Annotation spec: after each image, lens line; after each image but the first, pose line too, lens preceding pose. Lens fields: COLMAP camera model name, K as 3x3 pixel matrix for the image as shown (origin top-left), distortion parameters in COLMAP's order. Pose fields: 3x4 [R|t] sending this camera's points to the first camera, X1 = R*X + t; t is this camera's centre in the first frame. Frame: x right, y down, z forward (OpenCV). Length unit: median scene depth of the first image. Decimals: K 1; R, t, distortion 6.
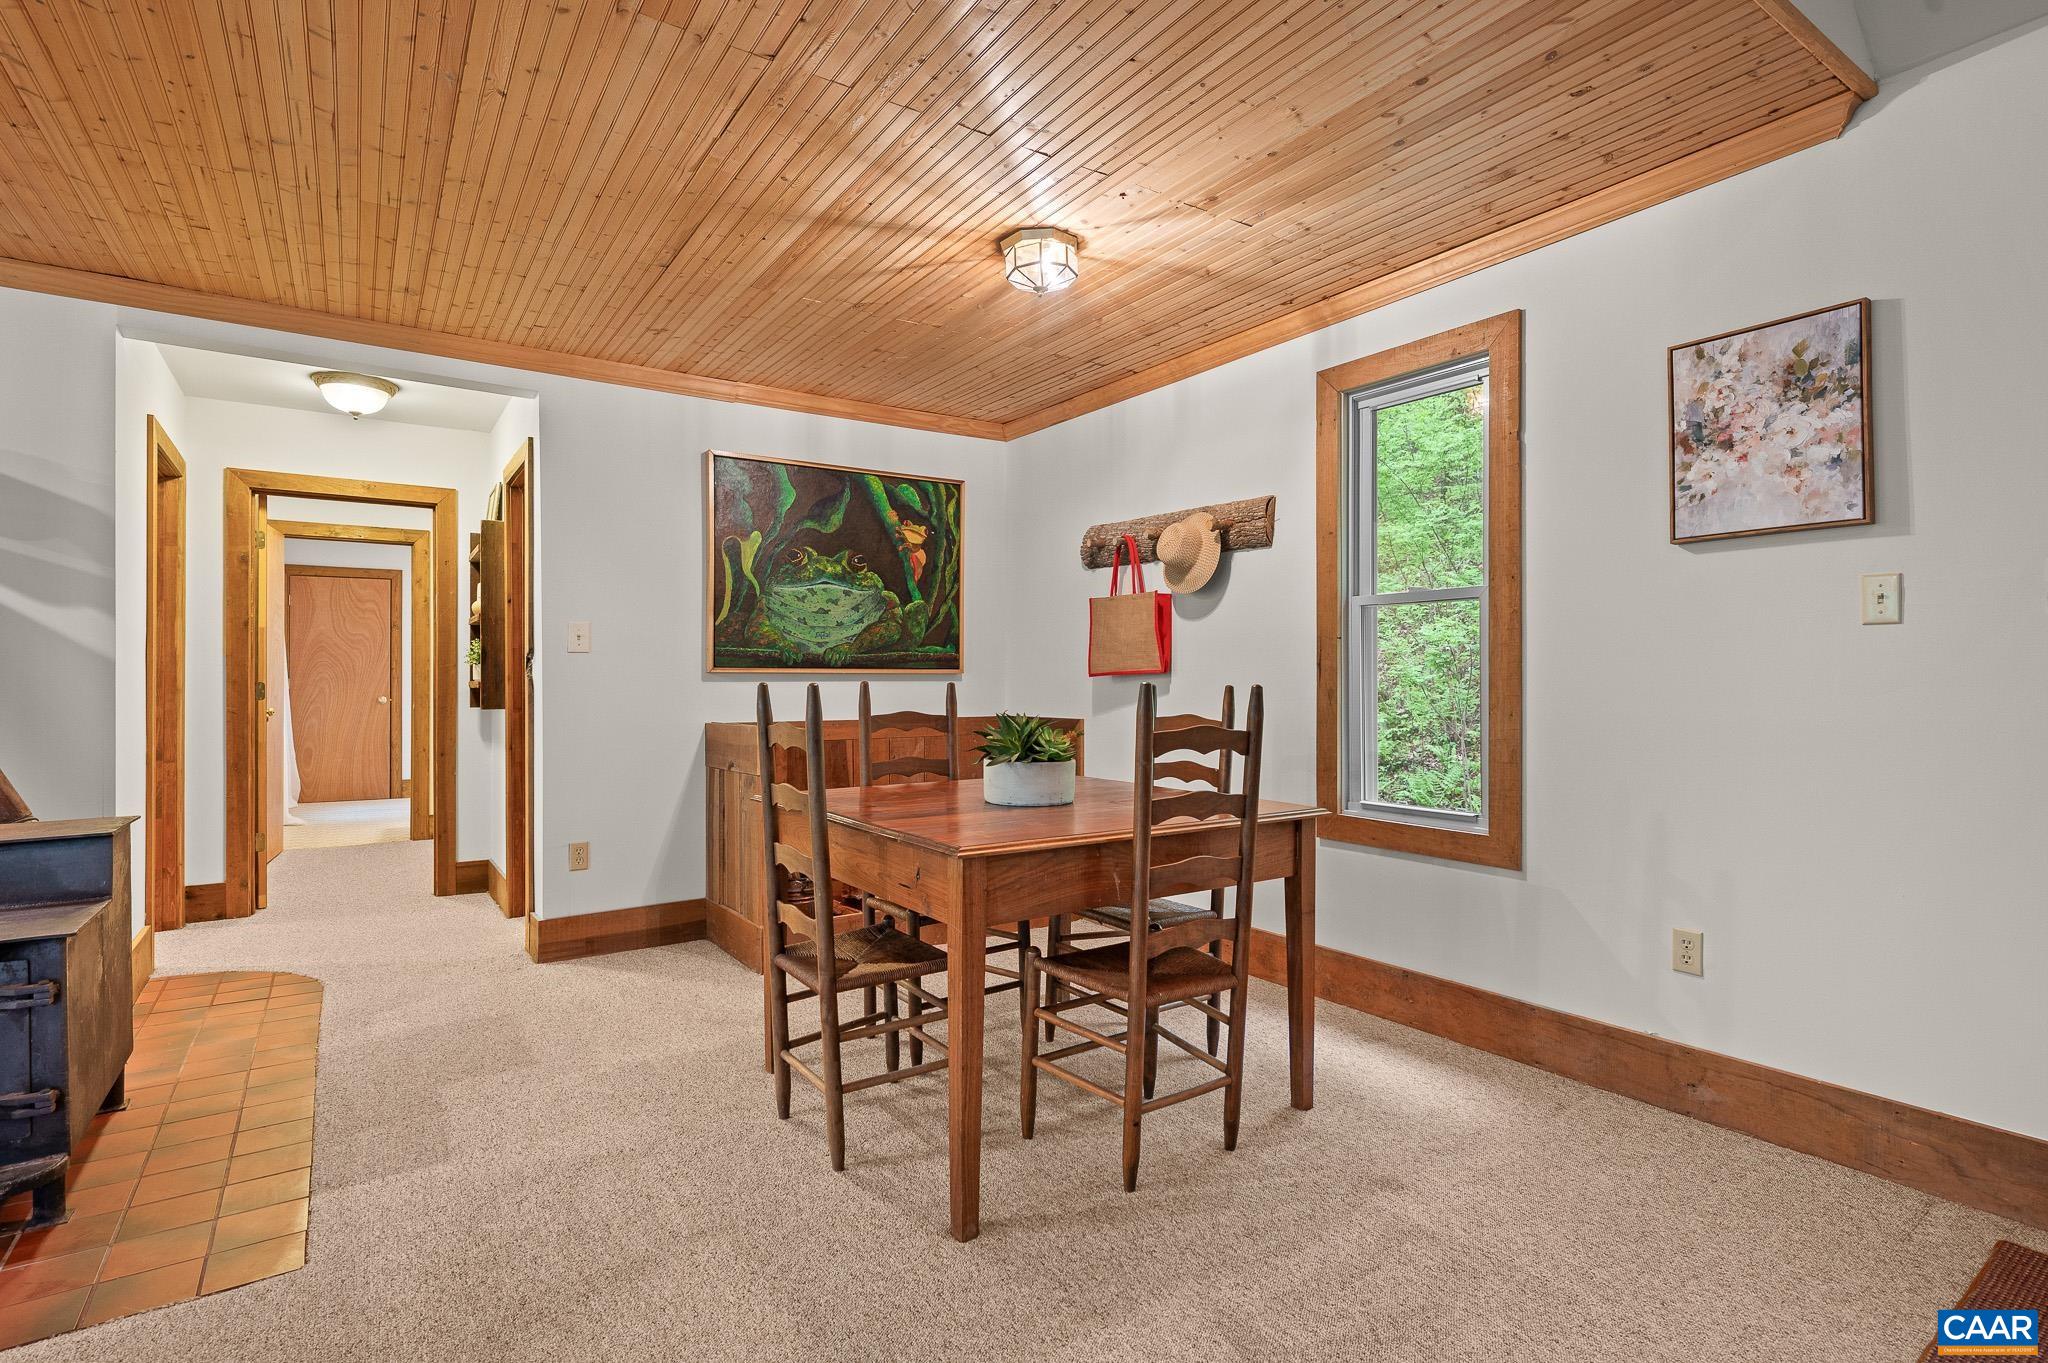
lens RADIAL K [[986.5, 0, 1022.2], [0, 986.5, 683.1], [0, 0, 1]] dist [0.001641, -0.000219]
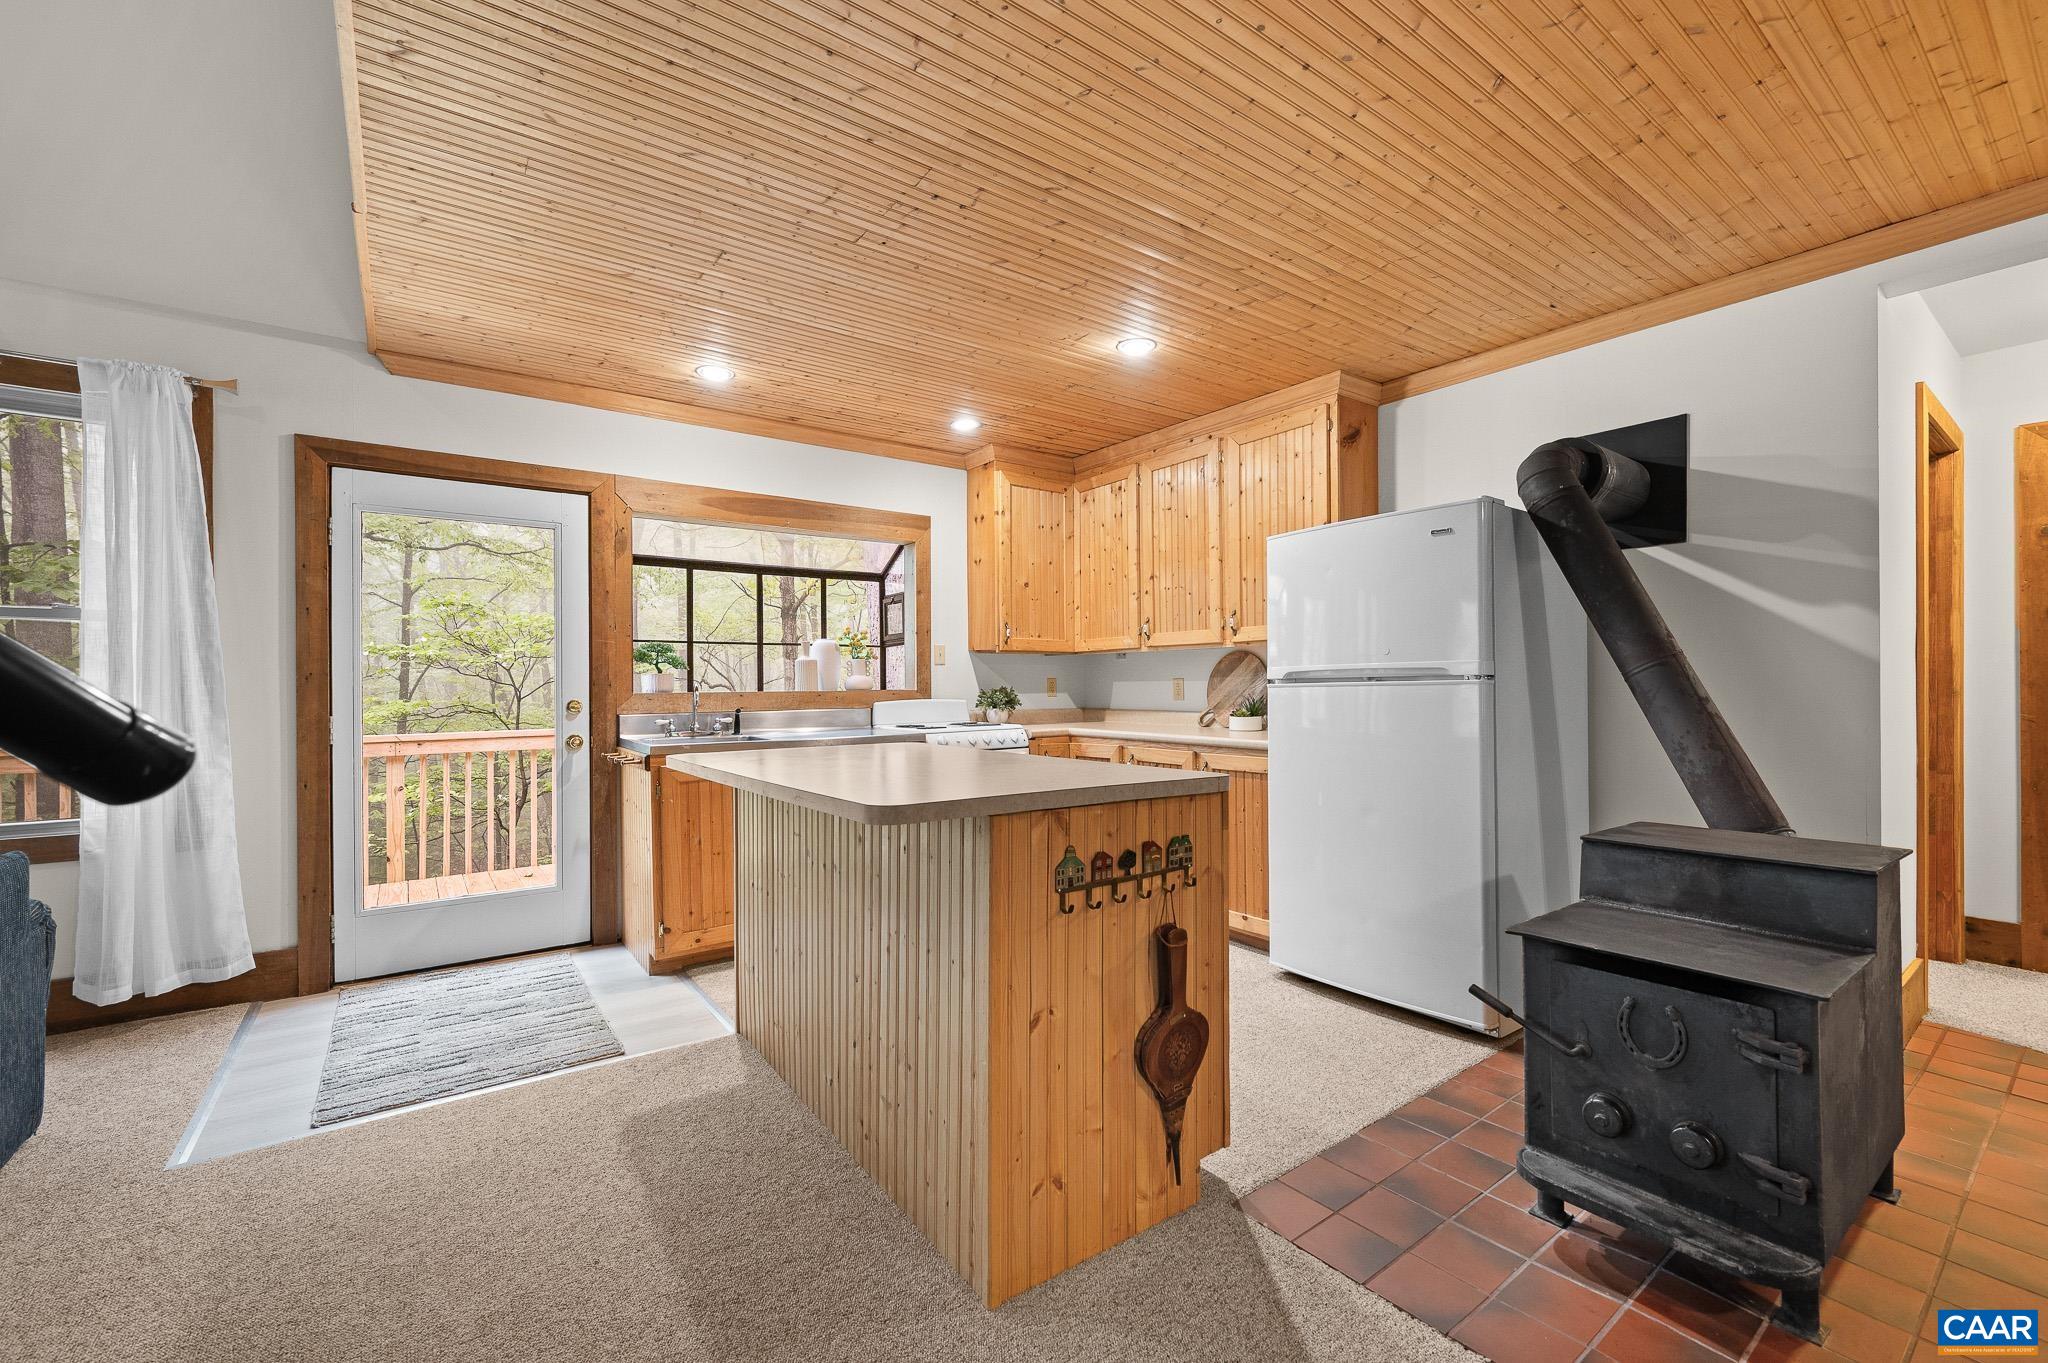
lens RADIAL K [[842.0, 0, 1025.0], [0, 842.0, 676.6], [0, 0, 1]] dist [-0.000675, 0.000171]
pose [[0.033345, -0.006695, -0.999421, -0.164773], [-0.000154, 0.999978, -0.006704, -0.003668], [0.999444, 0.000377, 0.033343, 0.181576]]
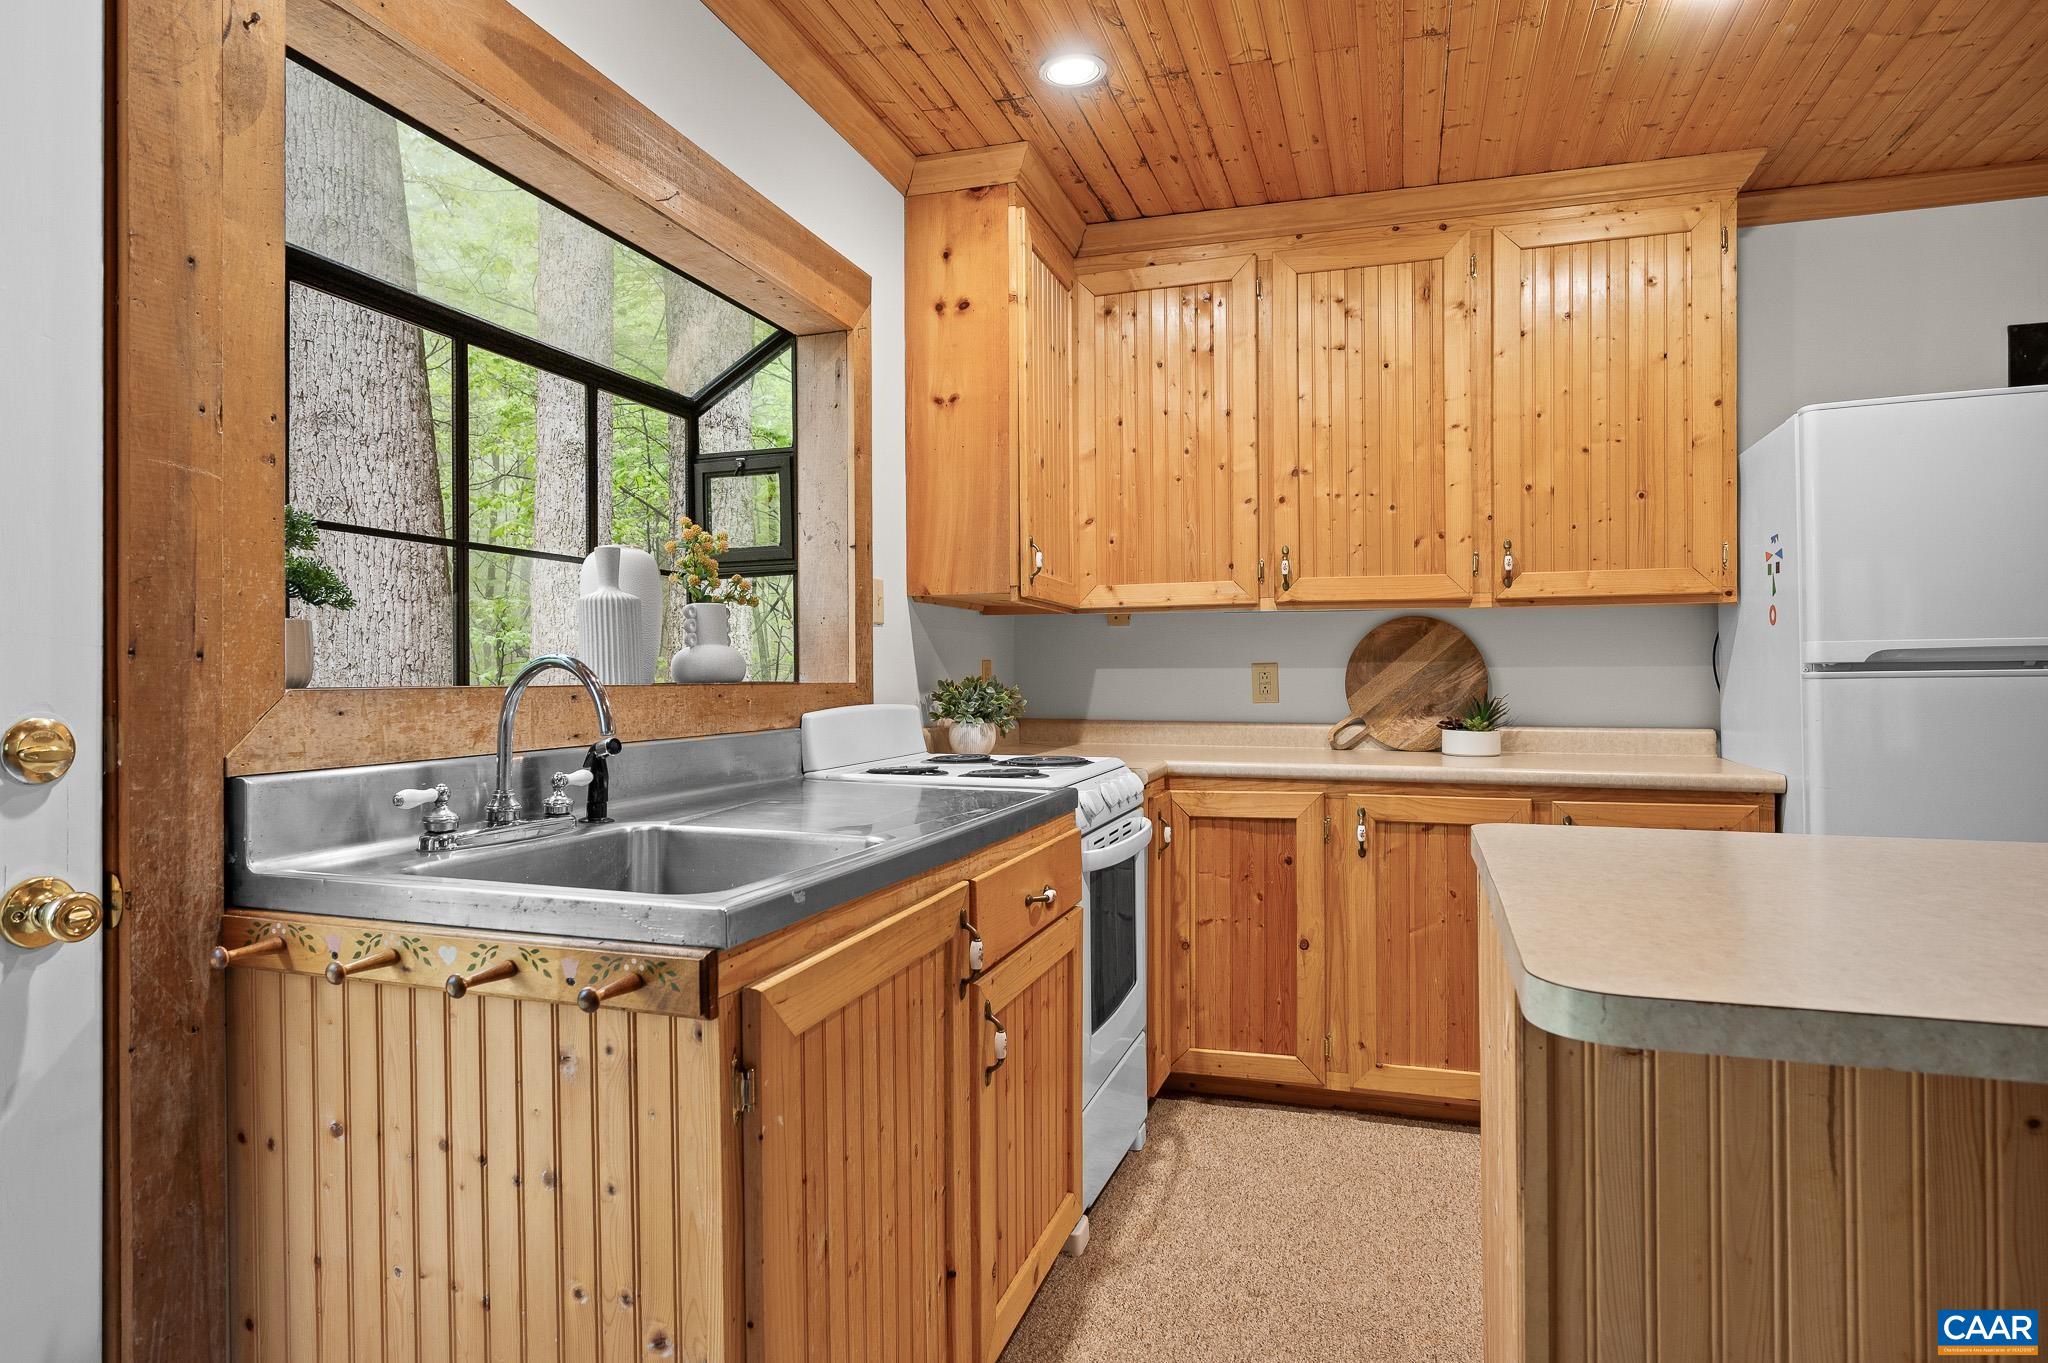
lens RADIAL K [[1154.9, 0, 1024.0], [0, 1154.9, 681.5], [0, 0, 1]] dist [-0.002669, -0.000950]
pose [[0.612832, 0.004744, -0.790199, -0.790915], [-0.005652, 0.999983, 0.001620, 0.005309], [0.790193, 0.003473, 0.612848, -0.300676]]
